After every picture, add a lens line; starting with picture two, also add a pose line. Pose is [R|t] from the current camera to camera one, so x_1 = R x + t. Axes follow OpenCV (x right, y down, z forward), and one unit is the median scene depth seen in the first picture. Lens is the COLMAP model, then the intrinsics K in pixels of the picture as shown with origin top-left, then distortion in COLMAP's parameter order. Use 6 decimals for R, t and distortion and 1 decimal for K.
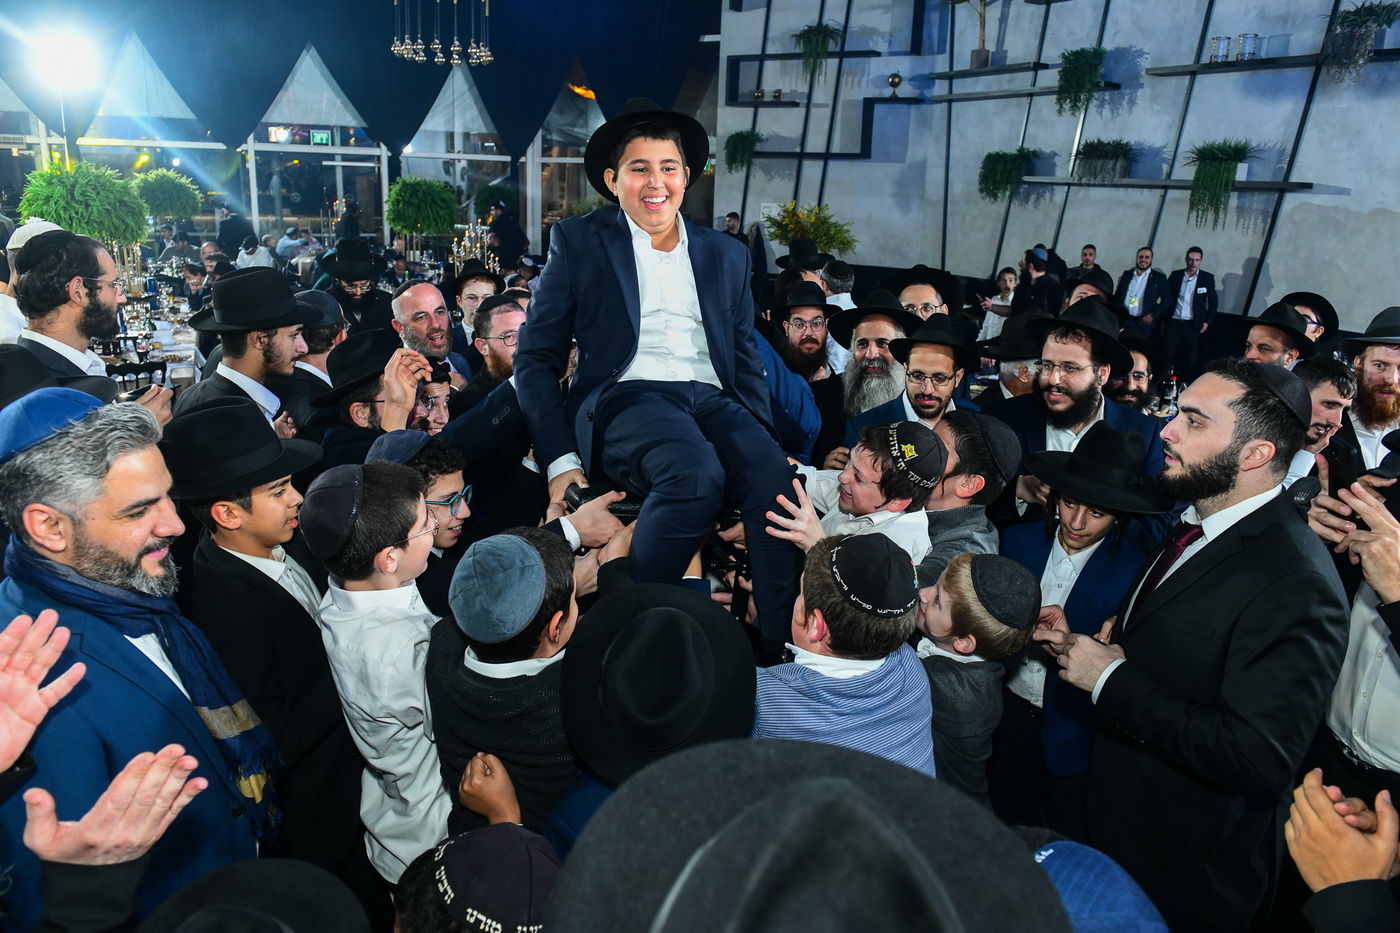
lens RADIAL K [[961.9, 0, 707.4], [0, 961.9, 468.6], [0, 0, 1]] dist [-0.052445, 0.002827]
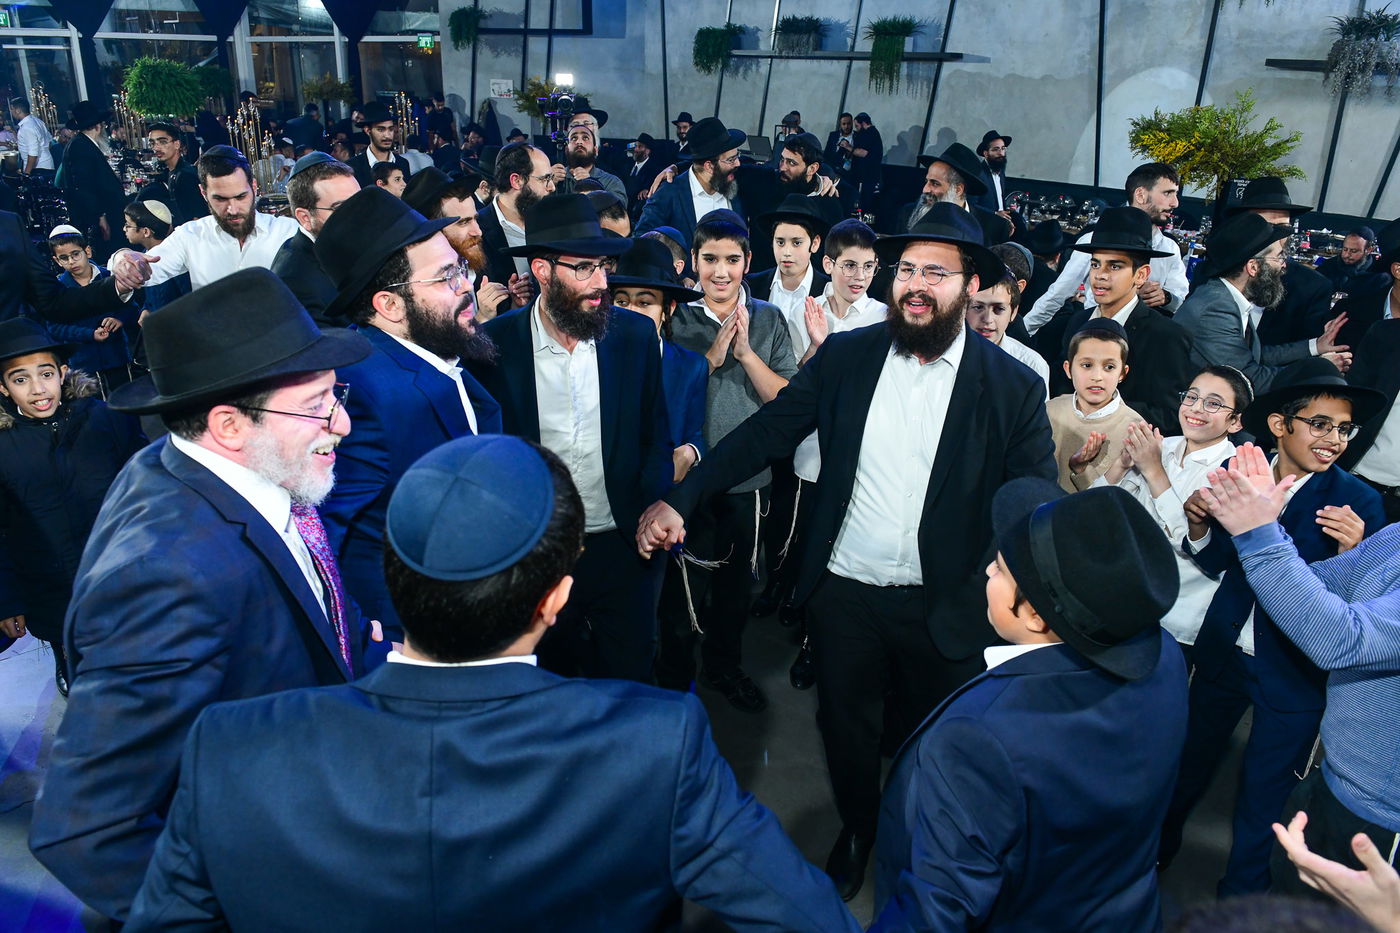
lens RADIAL K [[961.9, 0, 707.4], [0, 961.9, 468.6], [0, 0, 1]] dist [-0.052445, 0.002827]
pose [[0.959139, -0.114033, 0.258938, -0.043139], [0.083373, 0.988459, 0.126480, 0.036207], [-0.270373, -0.099724, 0.957577, -0.116538]]
